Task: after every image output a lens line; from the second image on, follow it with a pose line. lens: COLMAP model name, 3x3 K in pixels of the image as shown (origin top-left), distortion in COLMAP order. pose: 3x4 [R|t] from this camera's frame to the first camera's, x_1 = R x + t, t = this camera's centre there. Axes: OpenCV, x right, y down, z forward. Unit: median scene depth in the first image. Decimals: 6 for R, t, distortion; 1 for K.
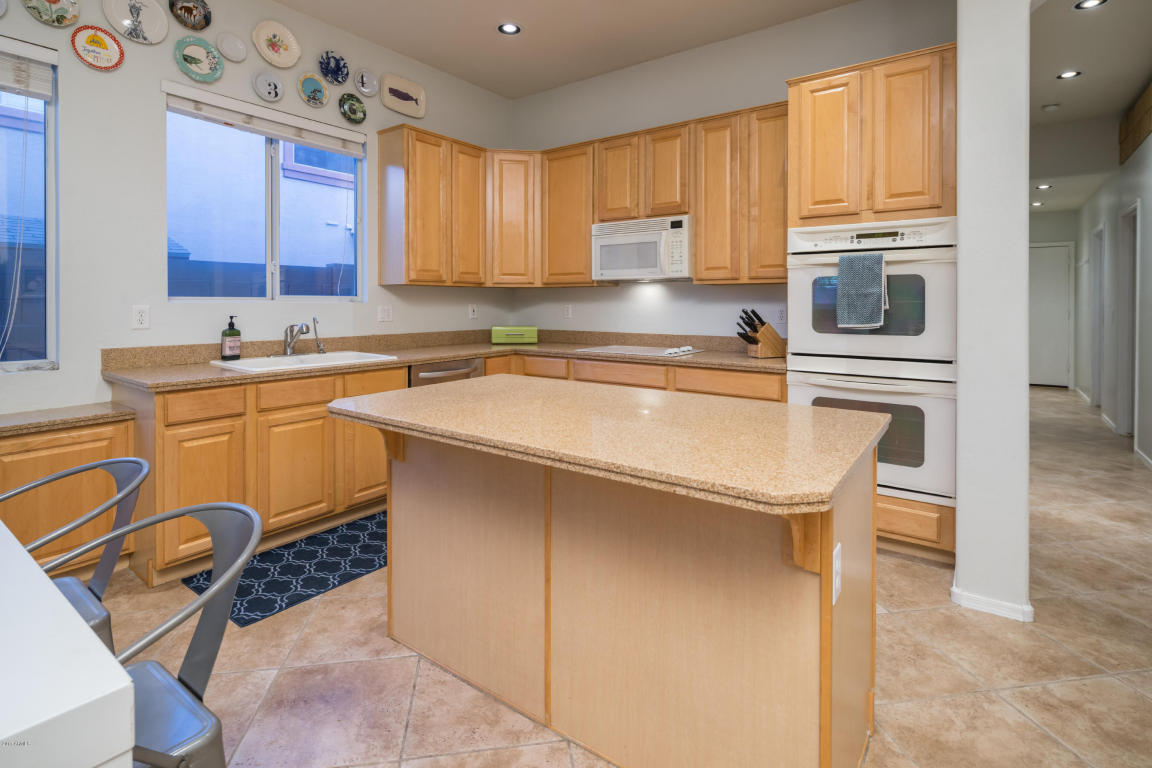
lens RADIAL K [[563.0, 0, 578.0], [0, 563.0, 303.3], [0, 0, 1]] dist [0.006147, -0.004953]
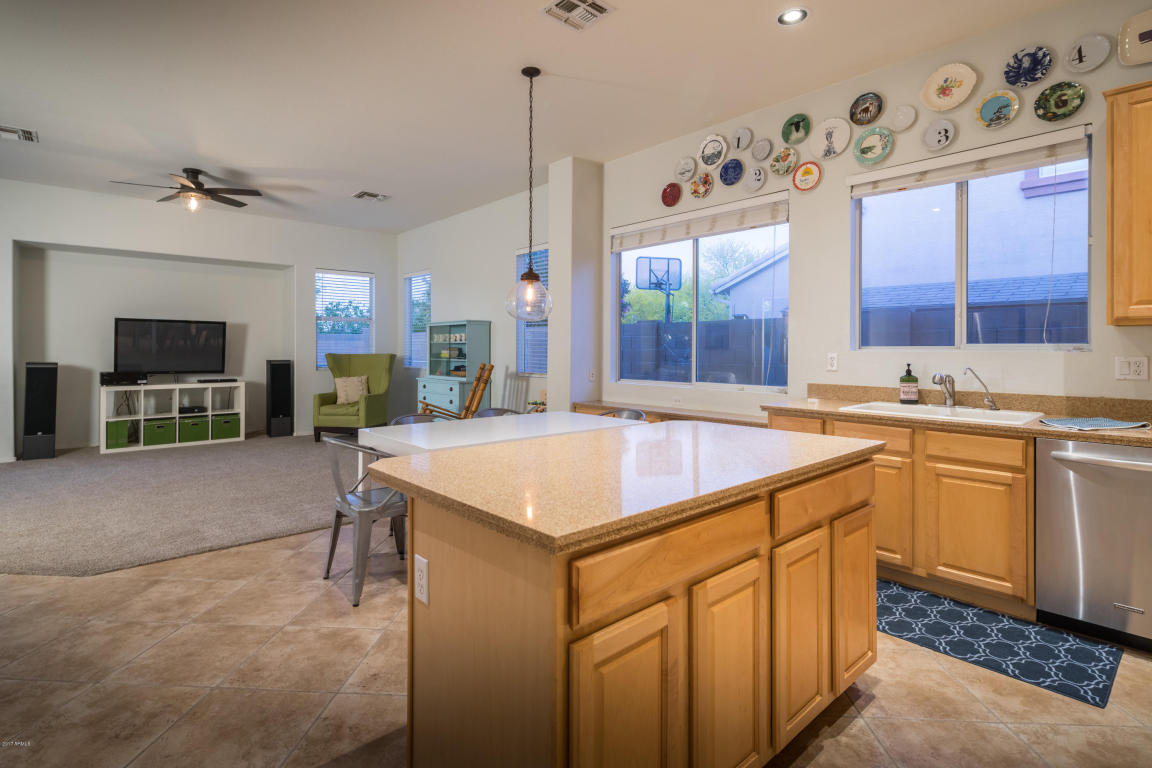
lens RADIAL K [[563.0, 0, 566.5], [0, 563.0, 353.5], [0, 0, 1]] dist [0.006147, -0.004953]
pose [[-0.218358, 0.005645, -0.975852, 0.561827], [-0.003874, 0.999970, 0.006651, -0.001761], [0.975861, 0.005233, -0.218330, 0.565515]]
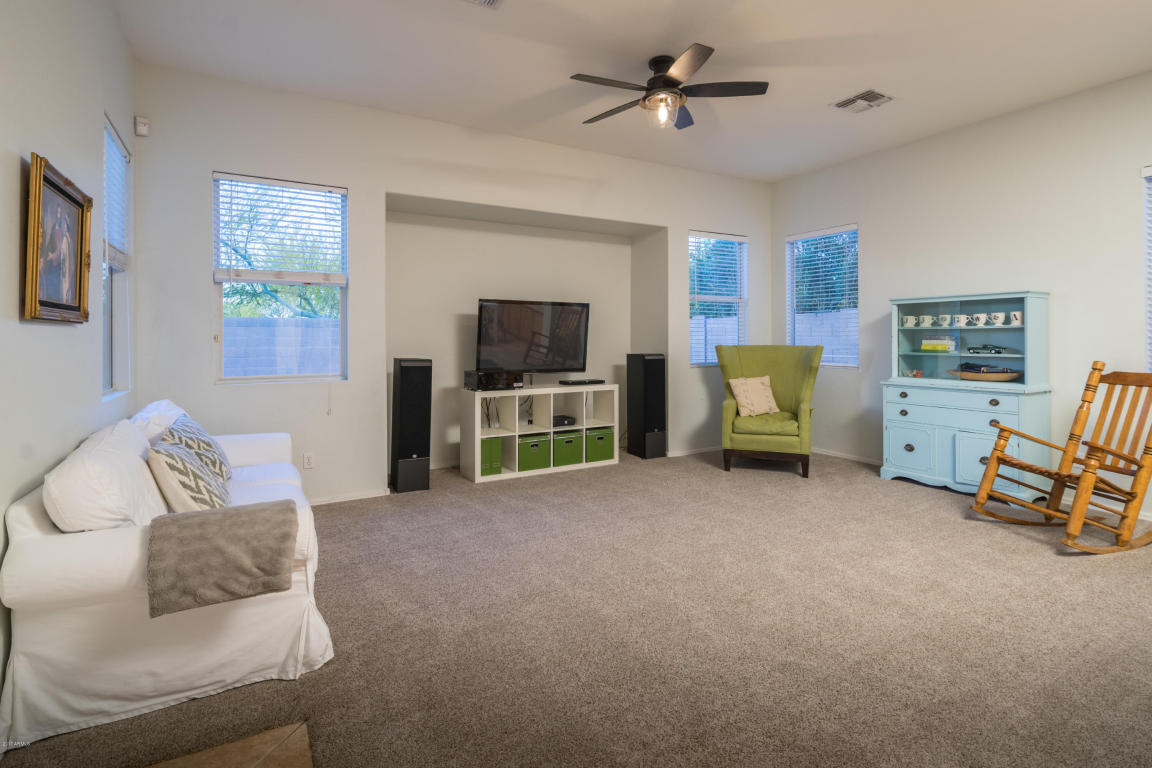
lens RADIAL K [[563.0, 0, 577.0], [0, 563.0, 343.2], [0, 0, 1]] dist [0.006147, -0.004953]
pose [[-0.407163, 0.004738, -0.913343, 0.218736], [0.001111, 0.999988, 0.004692, 0.002761], [0.913355, 0.000895, -0.407164, -0.600207]]
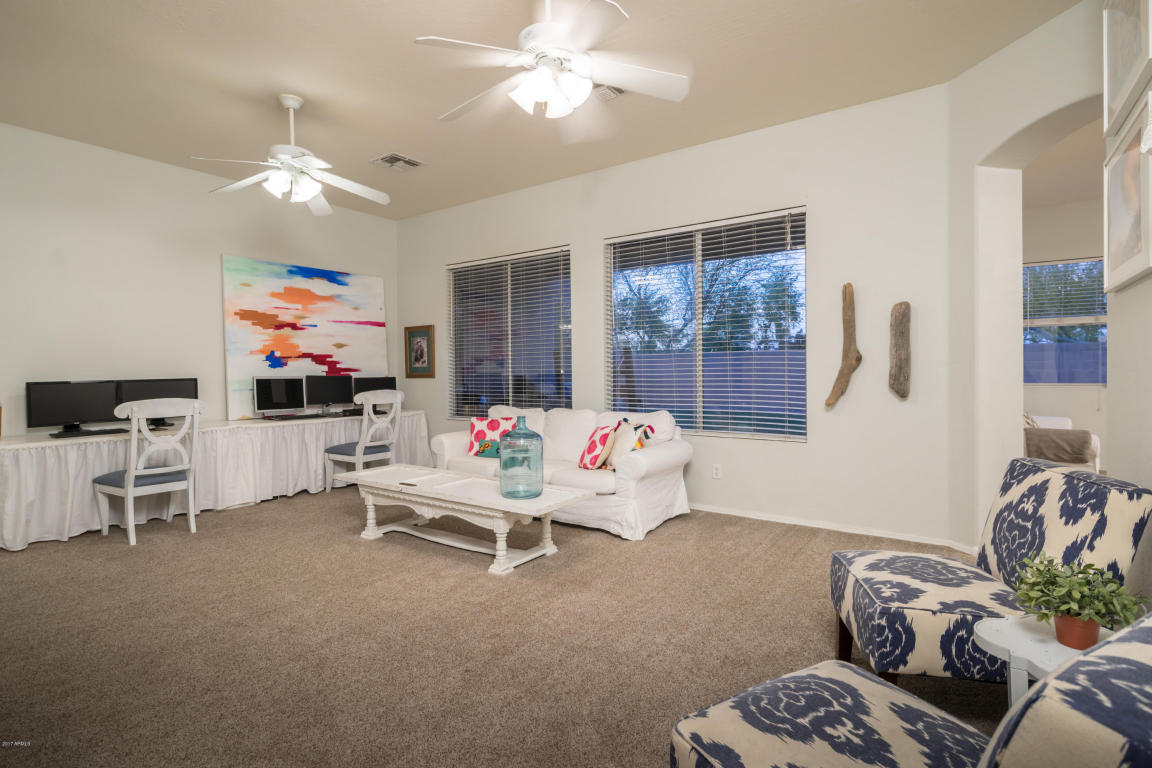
lens RADIAL K [[563.0, 0, 567.4], [0, 563.0, 380.2], [0, 0, 1]] dist [0.006147, -0.004953]
pose [[-0.999845, 0.010901, -0.013859, 1.085612], [0.010612, 0.999728, 0.020775, 0.003884], [0.014081, 0.020625, -0.999688, 0.244435]]
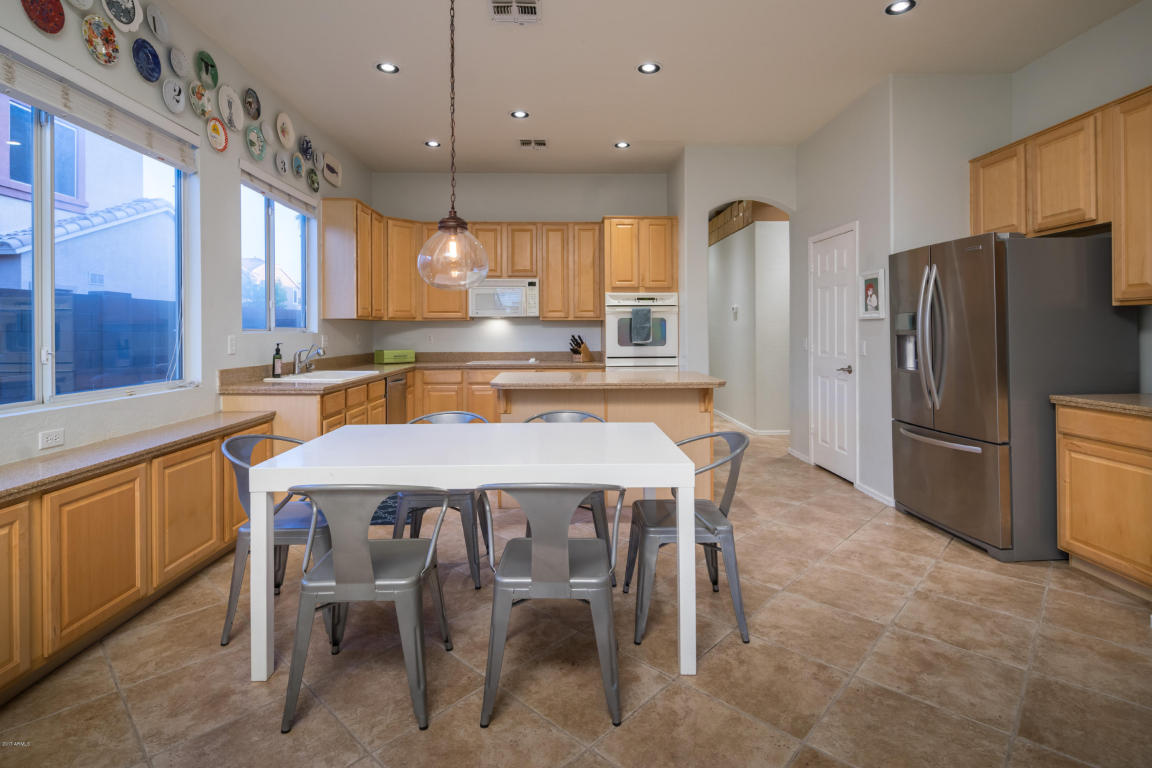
lens RADIAL K [[563.0, 0, 574.4], [0, 563.0, 328.6], [0, 0, 1]] dist [0.006147, -0.004953]
pose [[0.790222, -0.001070, 0.612820, -0.793265], [0.005033, 0.999976, -0.004743, -0.001313], [-0.612800, 0.006832, 0.790209, -0.405059]]
